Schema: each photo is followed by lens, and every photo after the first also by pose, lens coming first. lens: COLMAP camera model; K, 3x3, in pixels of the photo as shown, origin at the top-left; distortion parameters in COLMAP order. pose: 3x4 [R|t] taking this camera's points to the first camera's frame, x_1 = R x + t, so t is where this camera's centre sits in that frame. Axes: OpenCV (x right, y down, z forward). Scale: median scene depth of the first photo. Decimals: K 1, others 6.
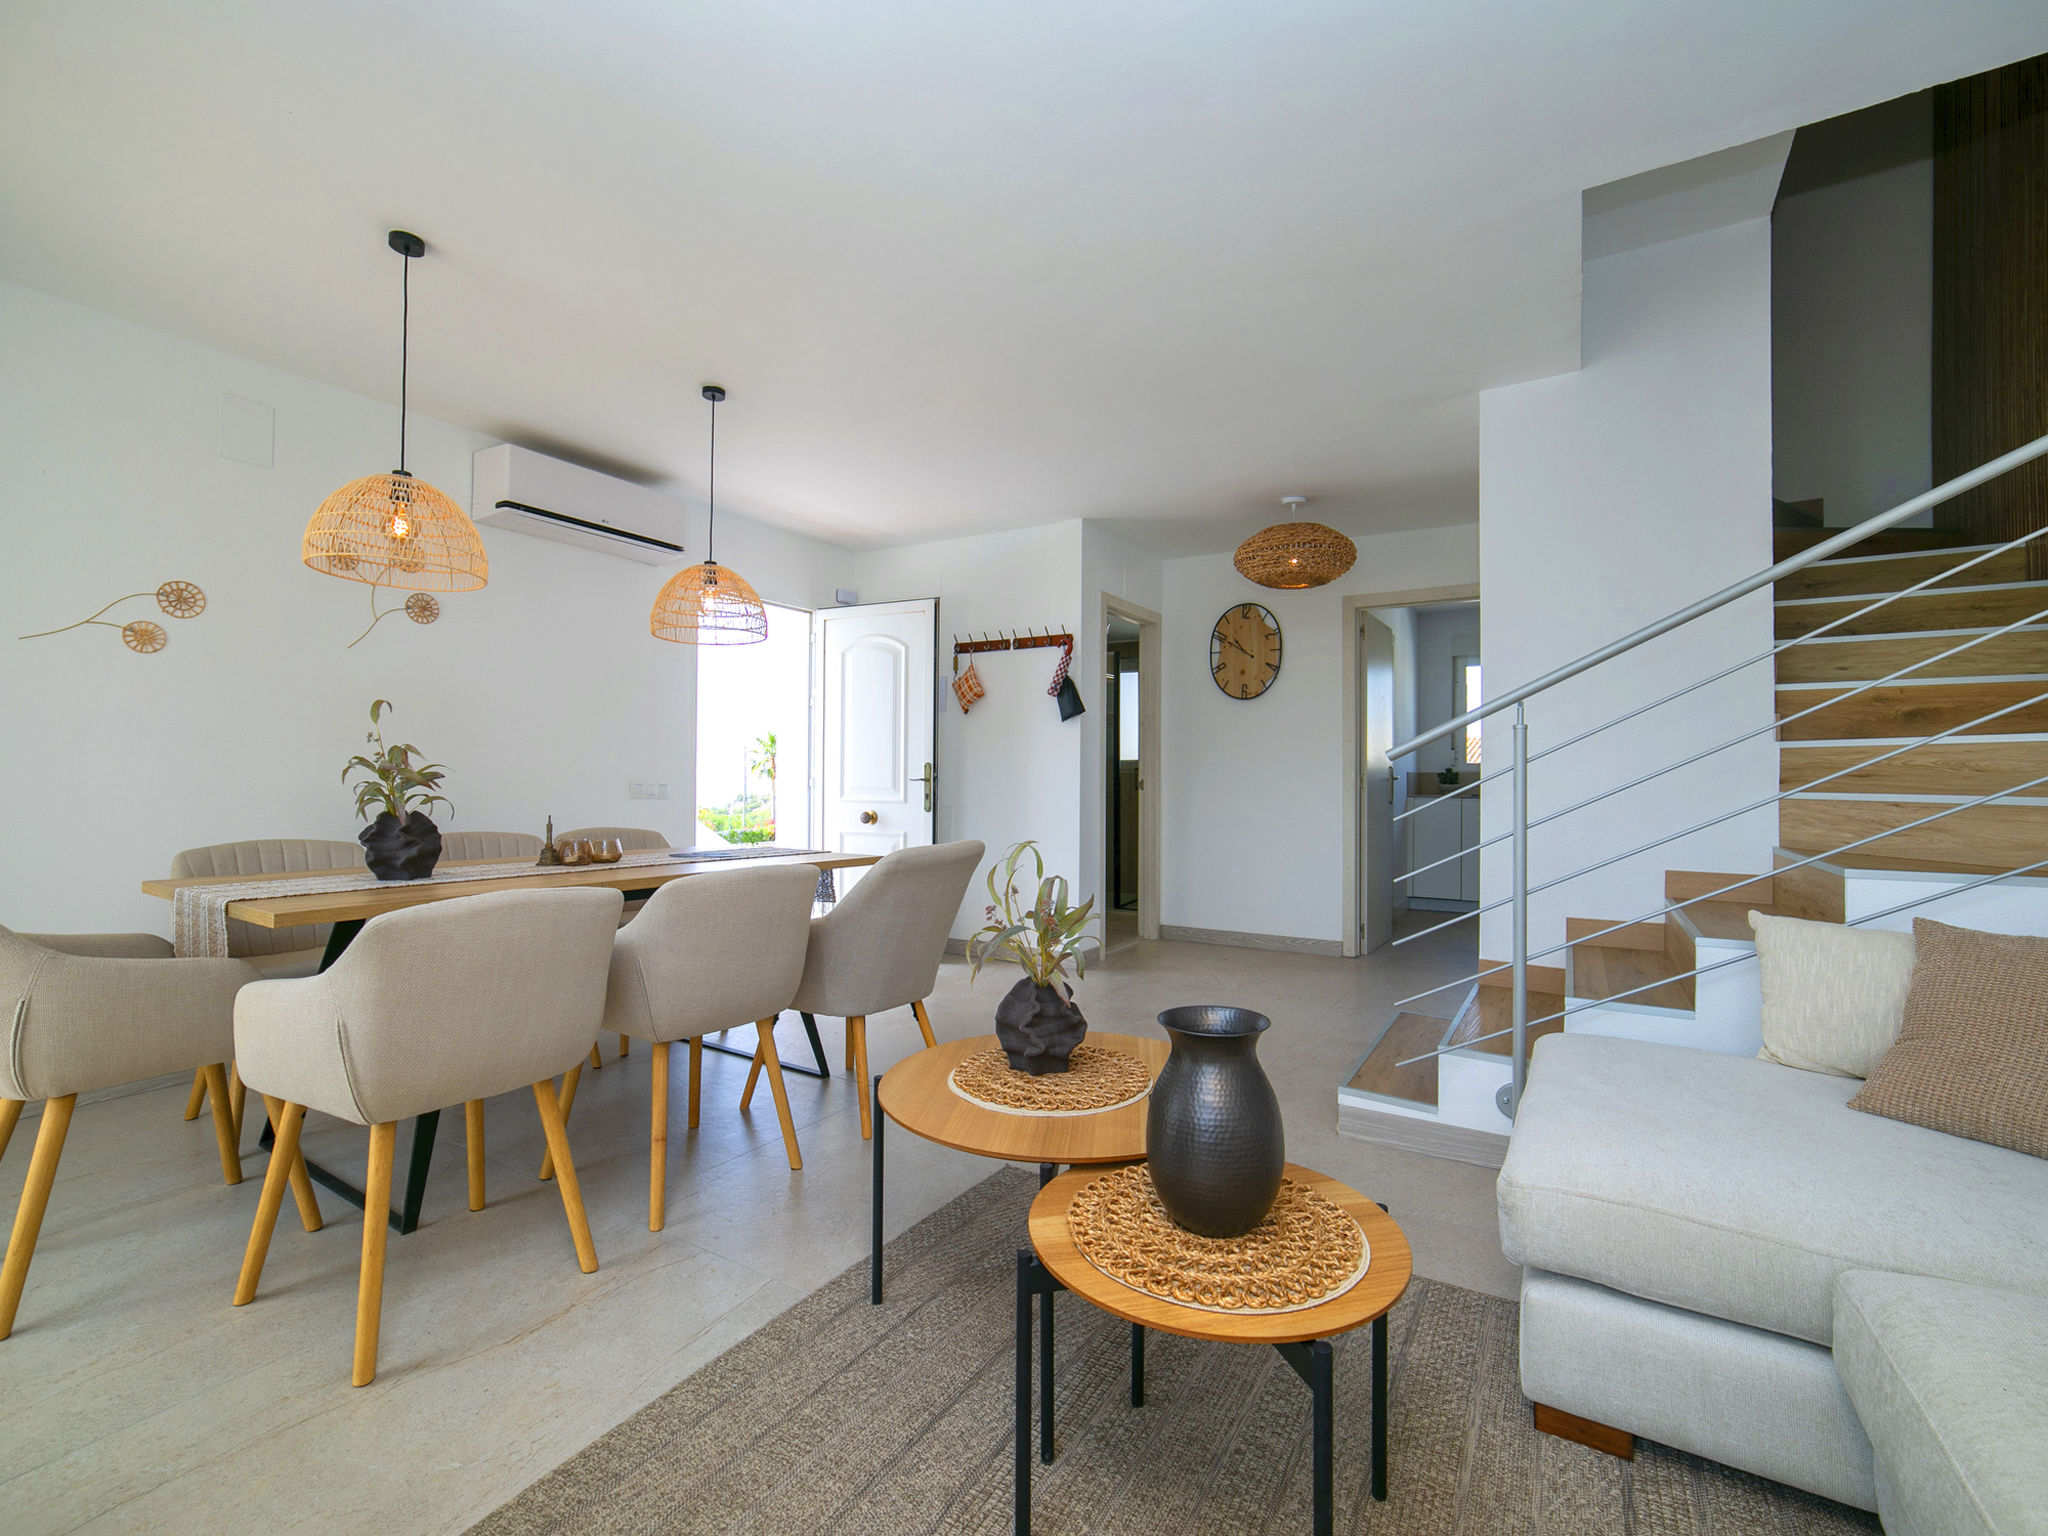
lens RADIAL K [[880.4, 0, 1024.3], [0, 880.4, 771.2], [0, 0, 1]] dist [0.000595, 0.000085]
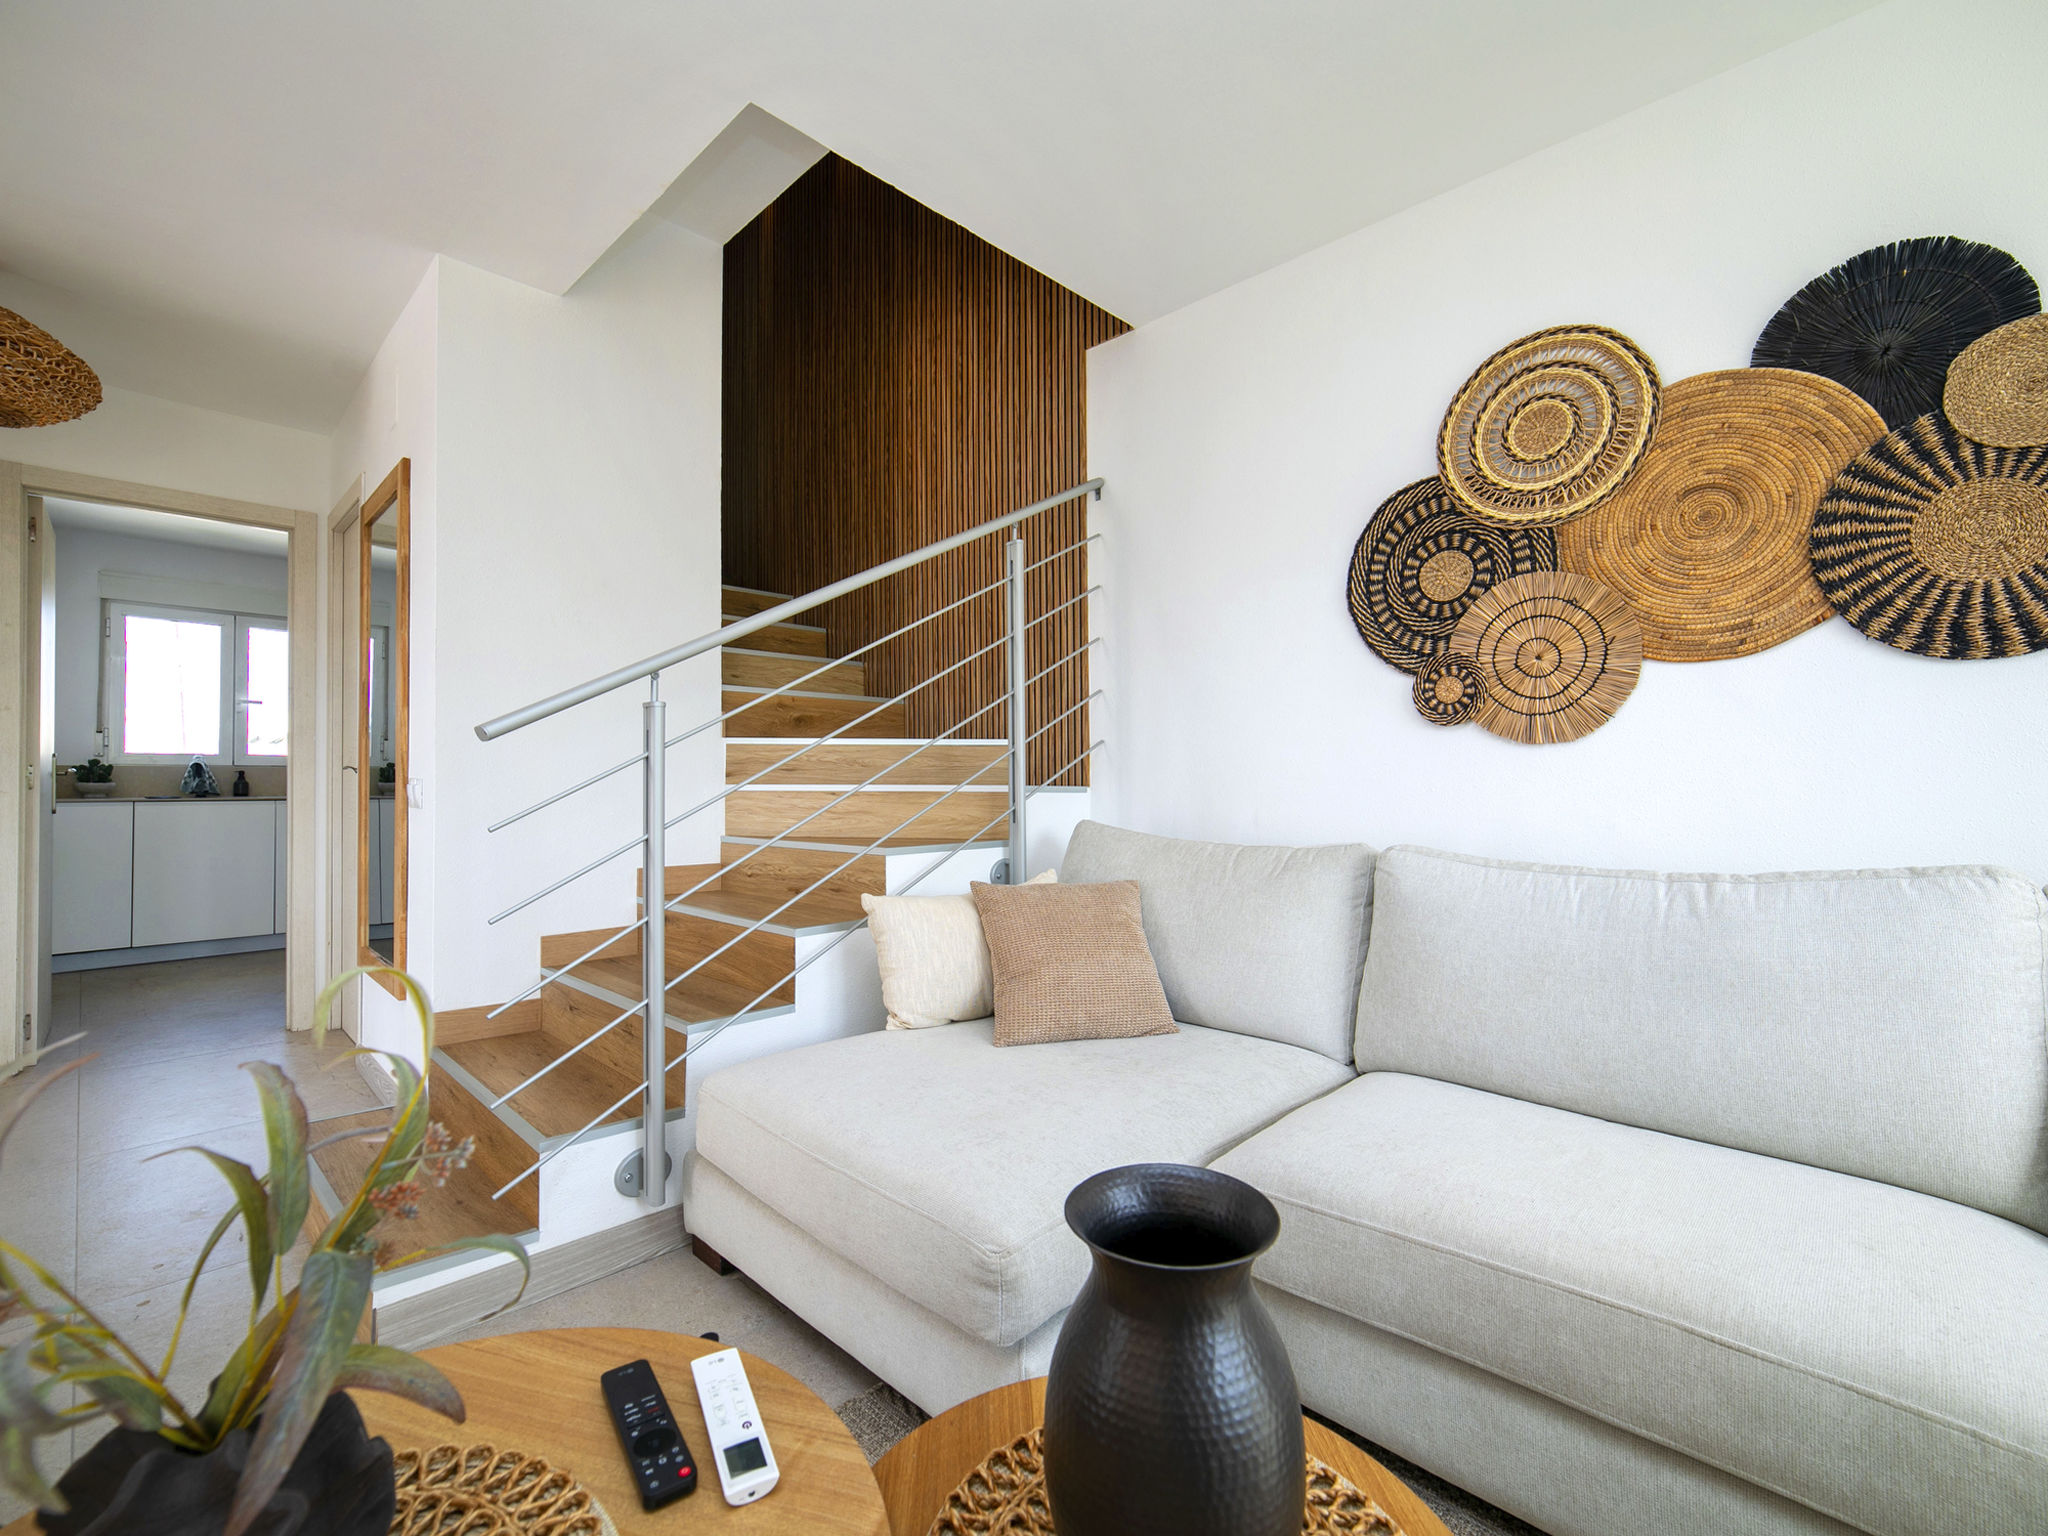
lens RADIAL K [[900.9, 0, 1024.1], [0, 900.9, 773.4], [0, 0, 1]] dist [-0.005097, -0.000328]
pose [[0.209225, 0.003520, 0.977861, -0.153826], [-0.007961, 0.999967, -0.001897, 0.010008], [-0.977835, -0.007388, 0.209246, 0.450810]]
